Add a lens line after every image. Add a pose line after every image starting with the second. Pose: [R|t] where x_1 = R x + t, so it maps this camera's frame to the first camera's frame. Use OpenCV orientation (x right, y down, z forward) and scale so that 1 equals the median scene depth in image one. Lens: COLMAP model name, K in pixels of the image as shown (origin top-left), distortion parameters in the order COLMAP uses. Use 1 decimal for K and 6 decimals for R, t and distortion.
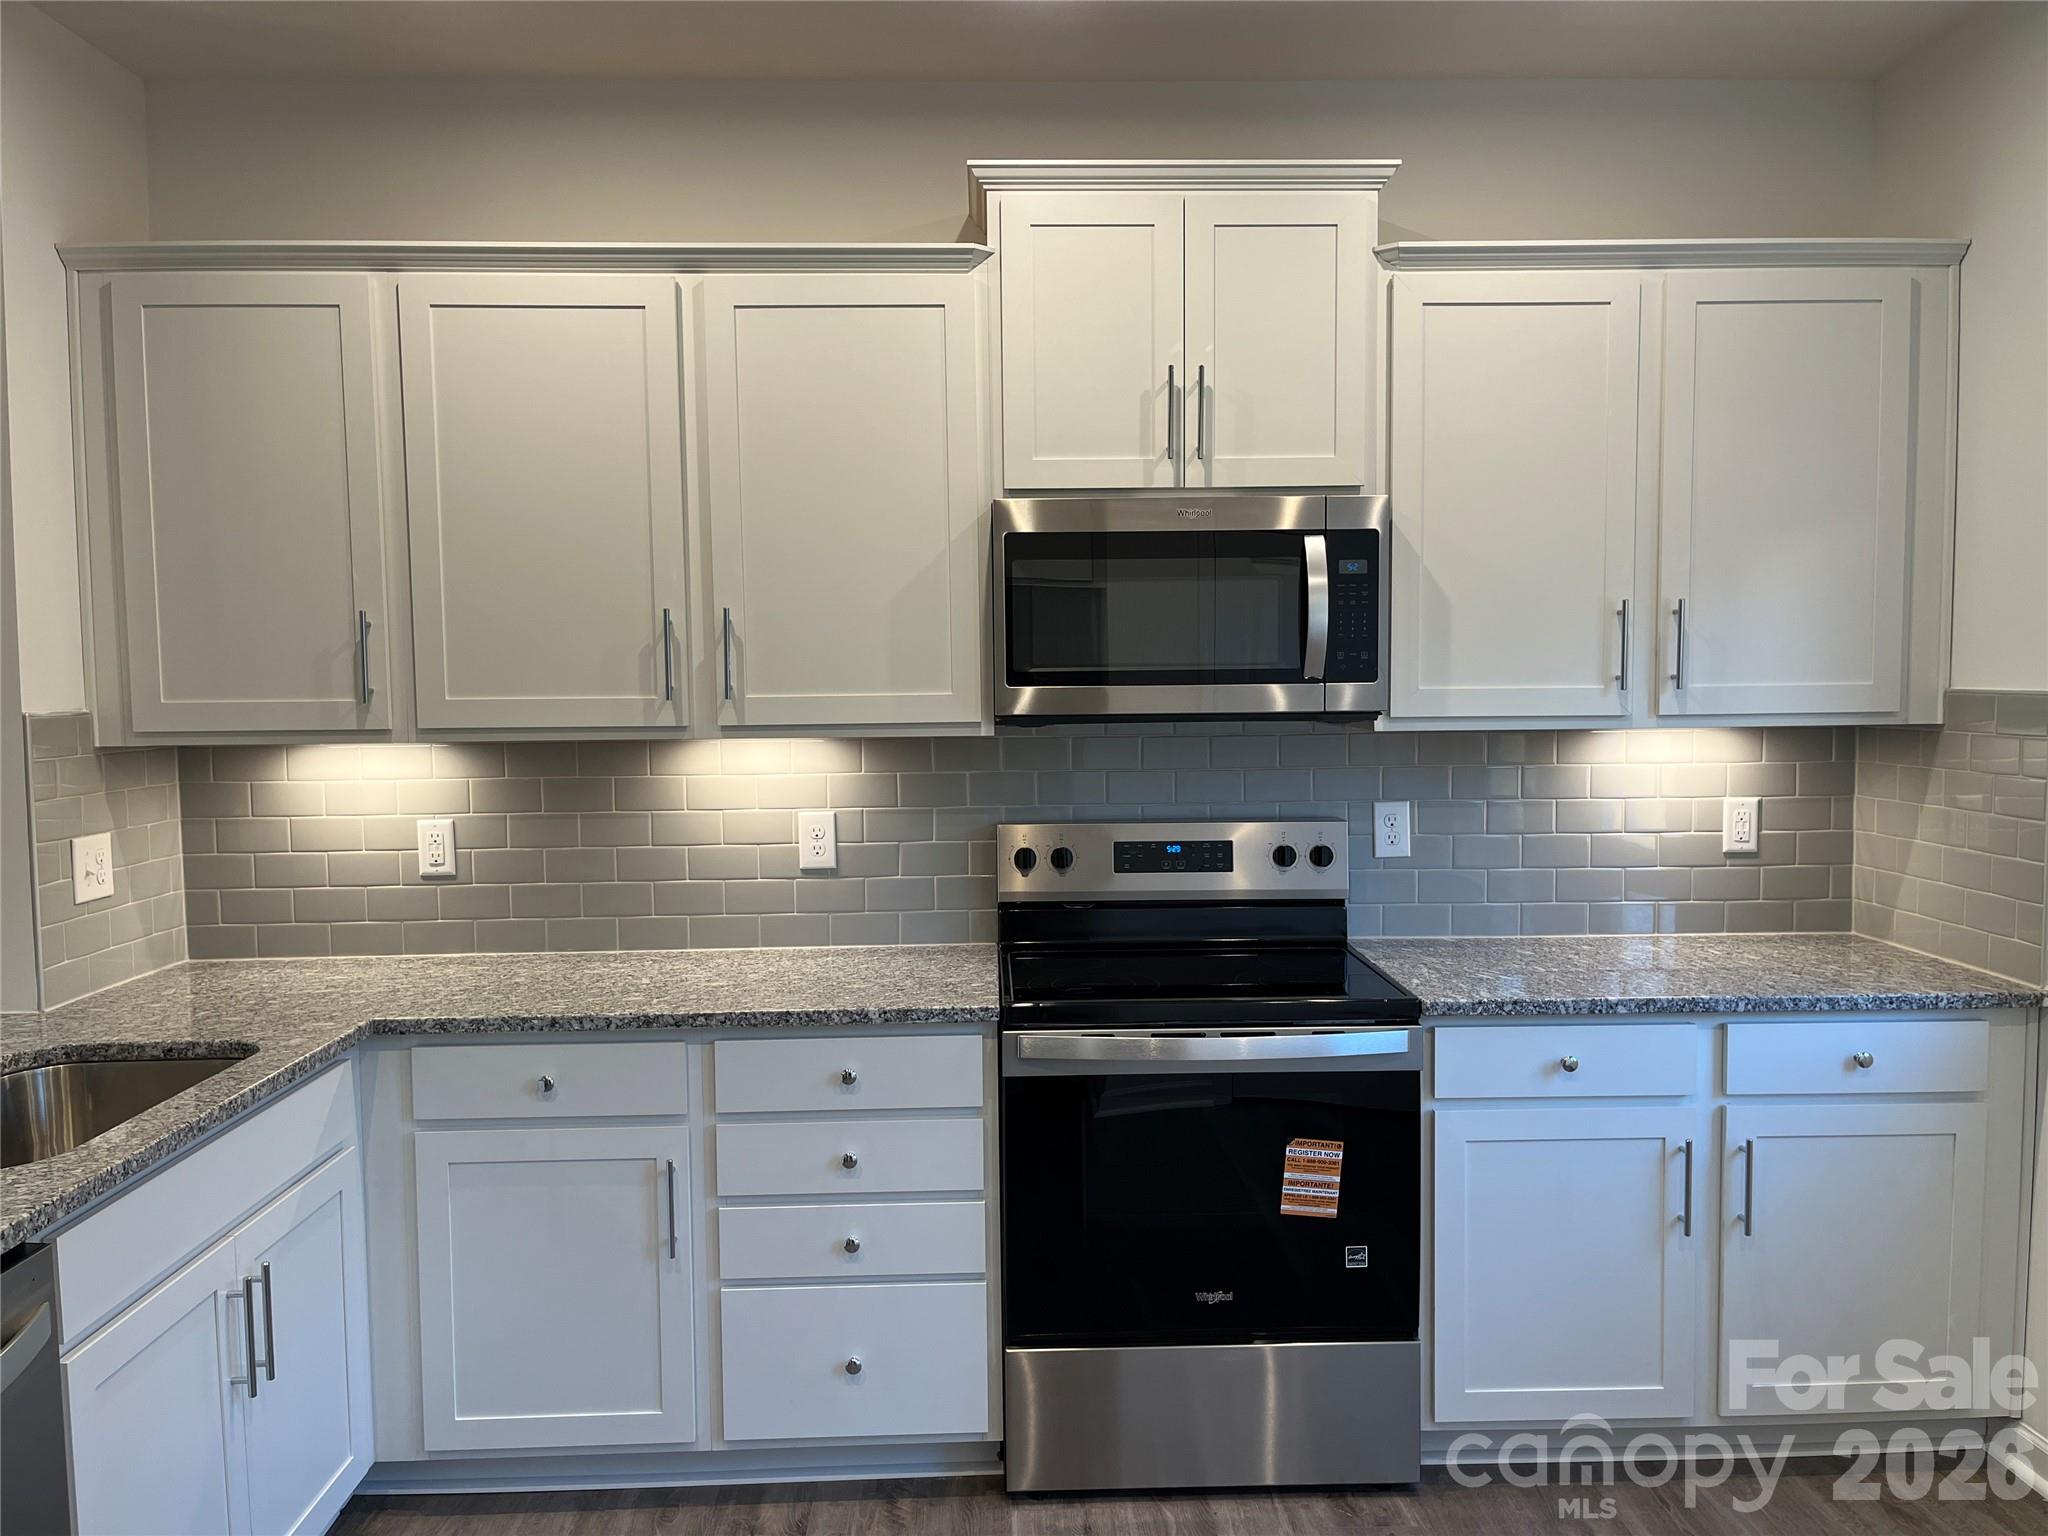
lens RADIAL K [[1557.1, 0, 1026.3], [0, 1557.1, 783.0], [0, 0, 1]] dist [0.054185, -0.064441]
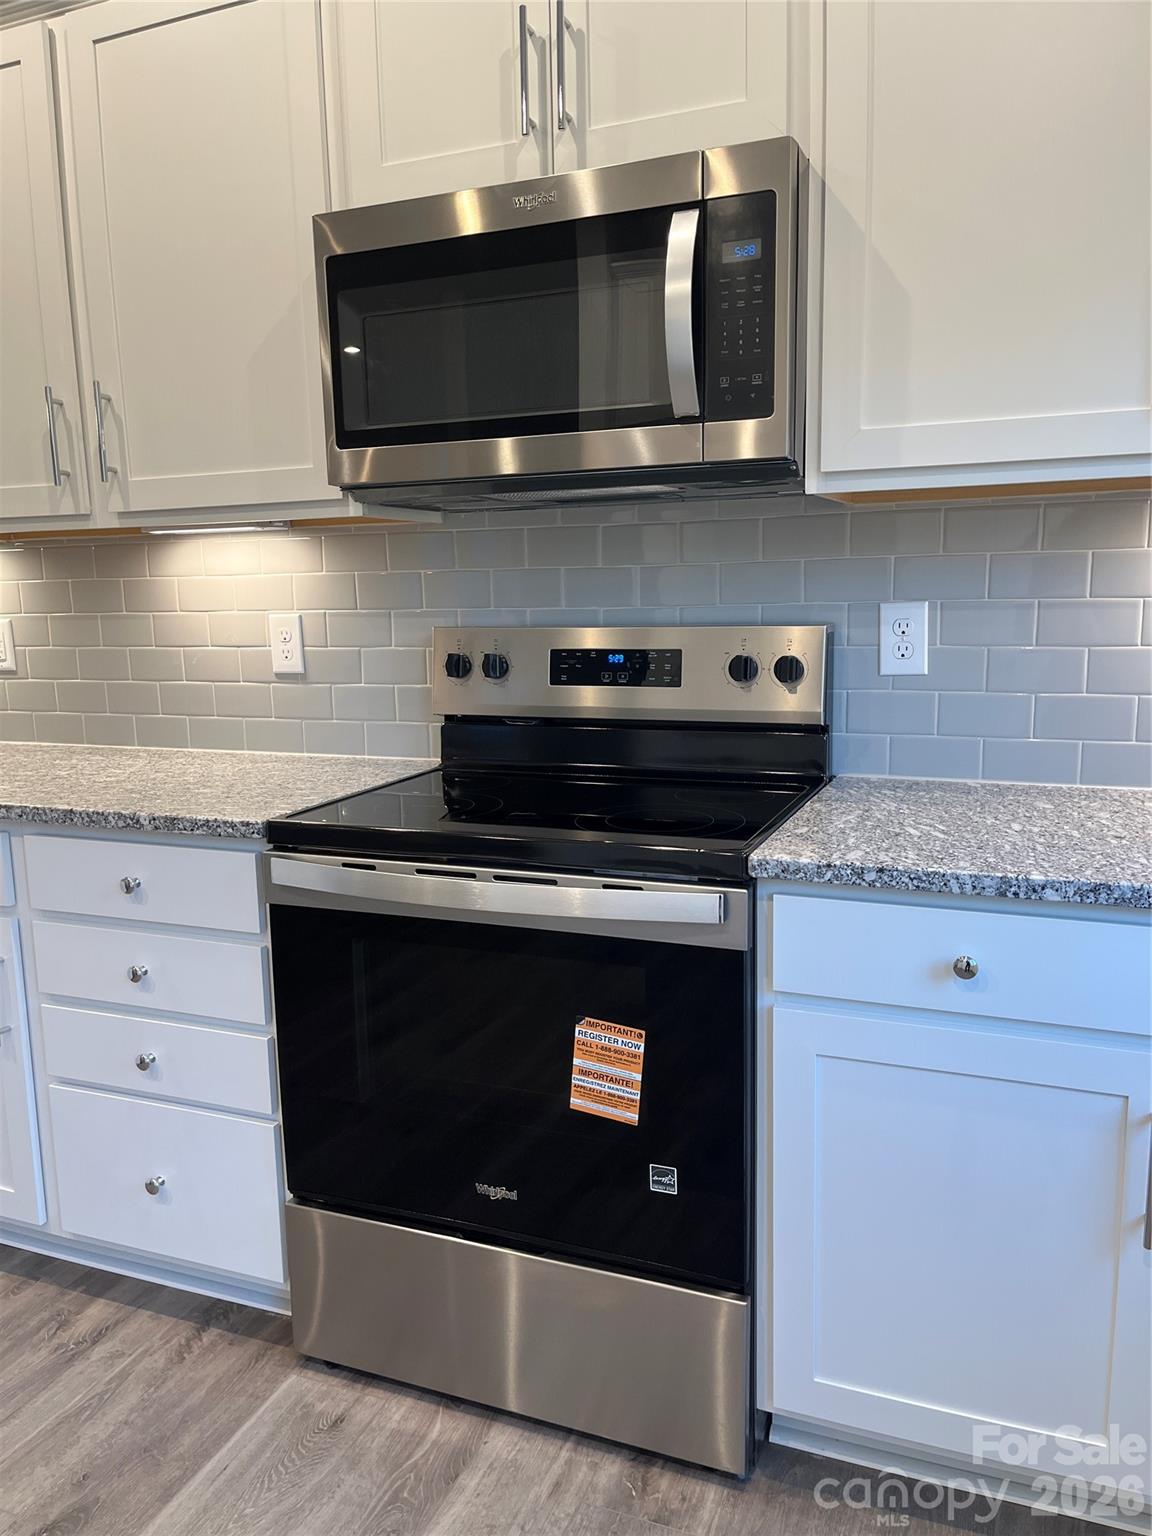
lens RADIAL K [[1167.8, 0, 564.0], [0, 1167.8, 786.7], [0, 0, 1]] dist [0.054185, -0.064441]
pose [[0.911341, 0.061178, -0.407080, 0.369247], [-0.017289, 0.993711, 0.110637, 0.046942], [0.411289, -0.093790, 0.906667, 0.454269]]
